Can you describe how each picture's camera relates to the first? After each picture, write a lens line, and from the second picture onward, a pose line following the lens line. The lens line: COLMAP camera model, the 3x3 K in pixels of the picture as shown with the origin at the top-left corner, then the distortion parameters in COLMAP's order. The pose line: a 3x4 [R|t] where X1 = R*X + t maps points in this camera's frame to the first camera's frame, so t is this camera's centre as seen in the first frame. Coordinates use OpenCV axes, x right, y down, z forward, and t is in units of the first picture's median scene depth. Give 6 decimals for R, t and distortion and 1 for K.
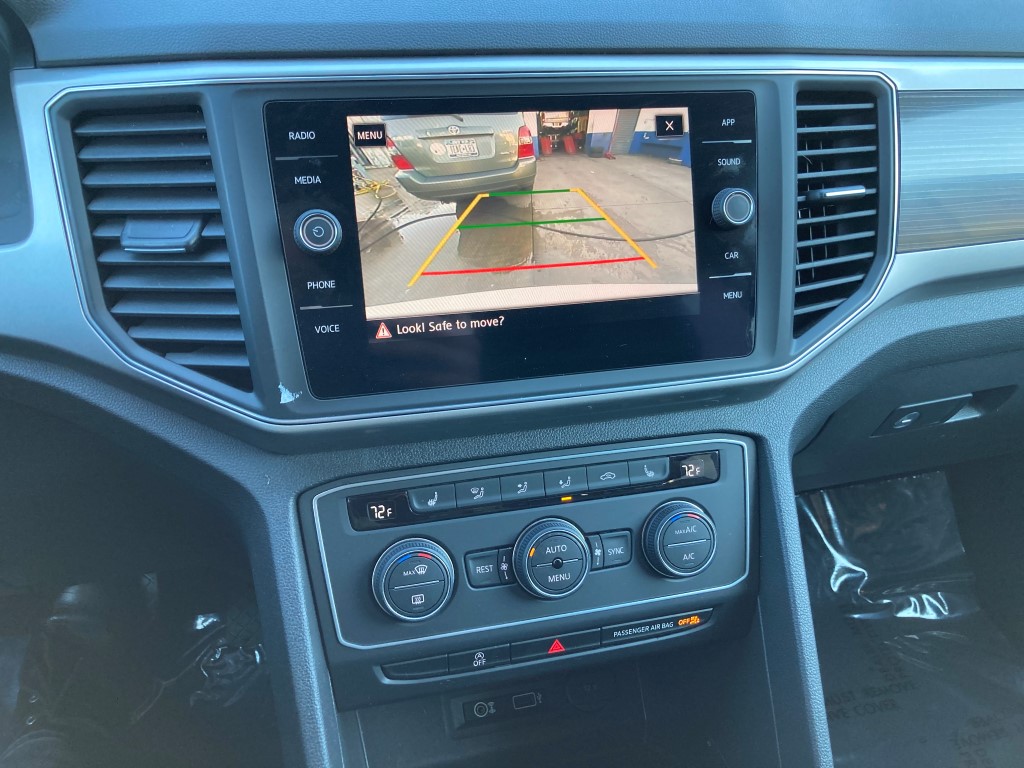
lens RADIAL K [[833.2, 0, 514.6], [0, 833.2, 383.2], [0, 0, 1]] dist [0.009435, 0.002712]
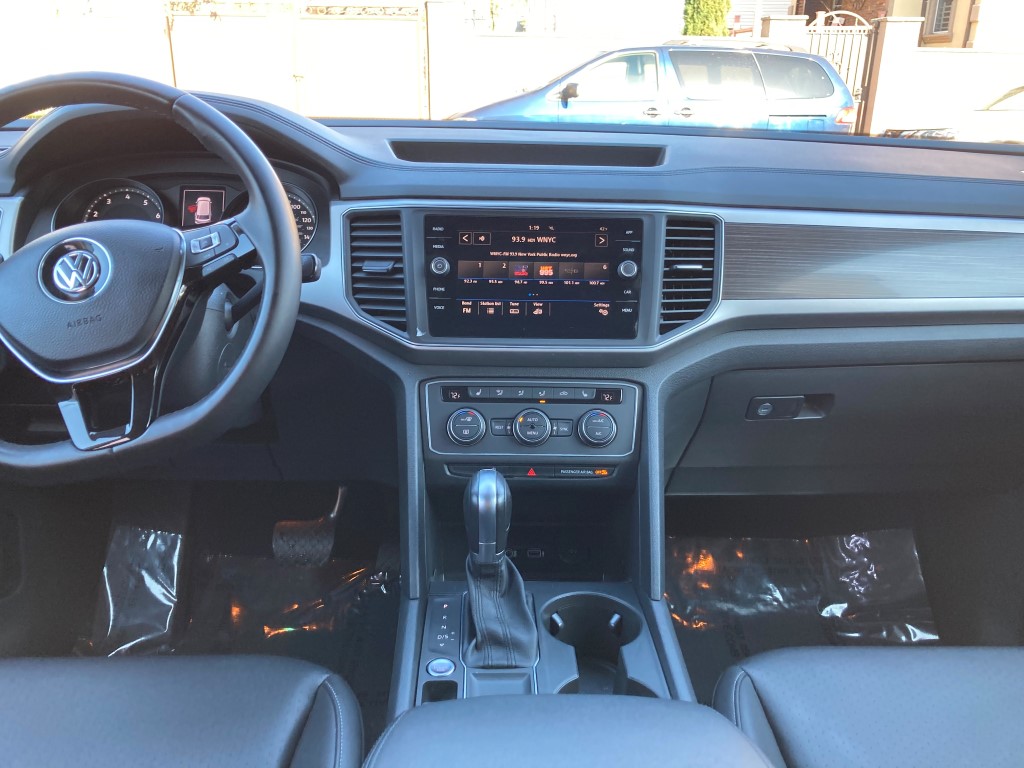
lens RADIAL K [[833.2, 0, 513.1], [0, 833.2, 383.9], [0, 0, 1]] dist [0.009435, 0.002712]
pose [[0.977928, 0.070775, -0.196591, 0.420362], [-0.101080, 0.983707, -0.148670, 0.436271], [0.182866, 0.165260, 0.969149, -1.112652]]
